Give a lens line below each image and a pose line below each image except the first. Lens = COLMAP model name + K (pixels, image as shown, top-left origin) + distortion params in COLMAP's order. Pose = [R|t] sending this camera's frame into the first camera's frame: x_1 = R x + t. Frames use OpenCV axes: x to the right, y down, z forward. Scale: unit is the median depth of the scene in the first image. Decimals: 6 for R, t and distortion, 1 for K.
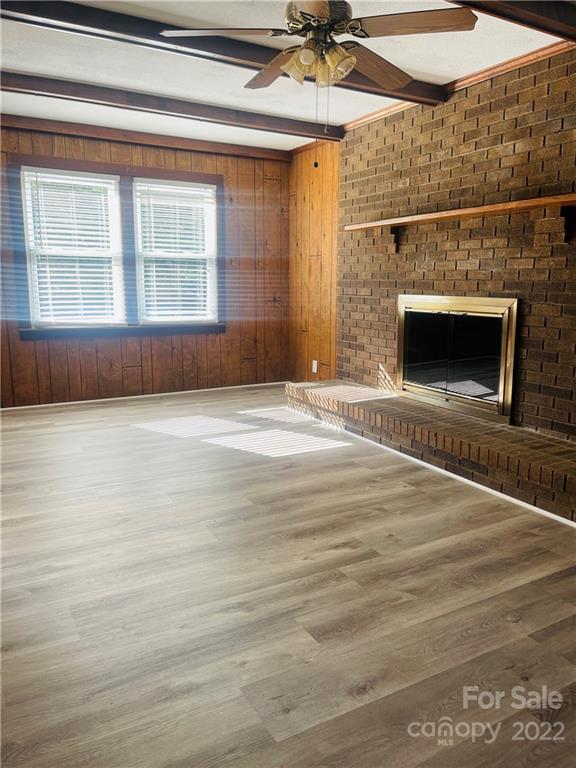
lens RADIAL K [[579.4, 0, 290.1], [0, 579.4, 379.4], [0, 0, 1]] dist [0.056528, -0.065462]
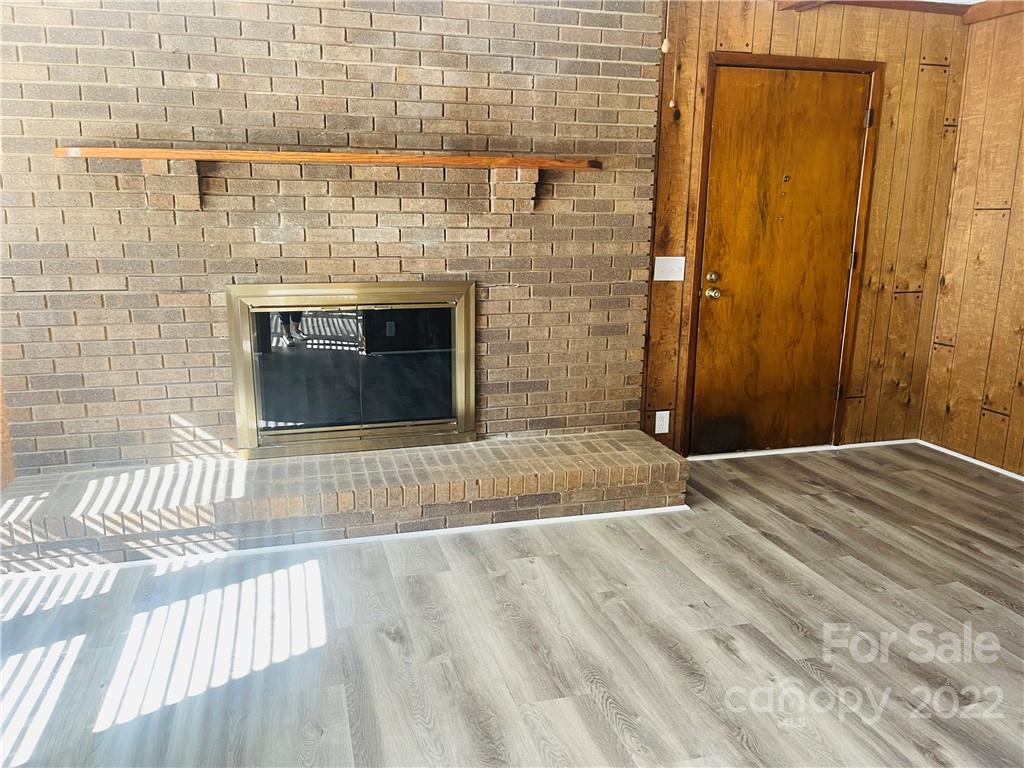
lens RADIAL K [[772.5, 0, 512.3], [0, 772.5, 389.3], [0, 0, 1]] dist [0.056528, -0.065462]
pose [[0.237449, -0.224668, 0.945062, -0.588417], [0.158498, 0.968809, 0.190491, -0.182647], [-0.958382, 0.104559, 0.265653, 0.679341]]
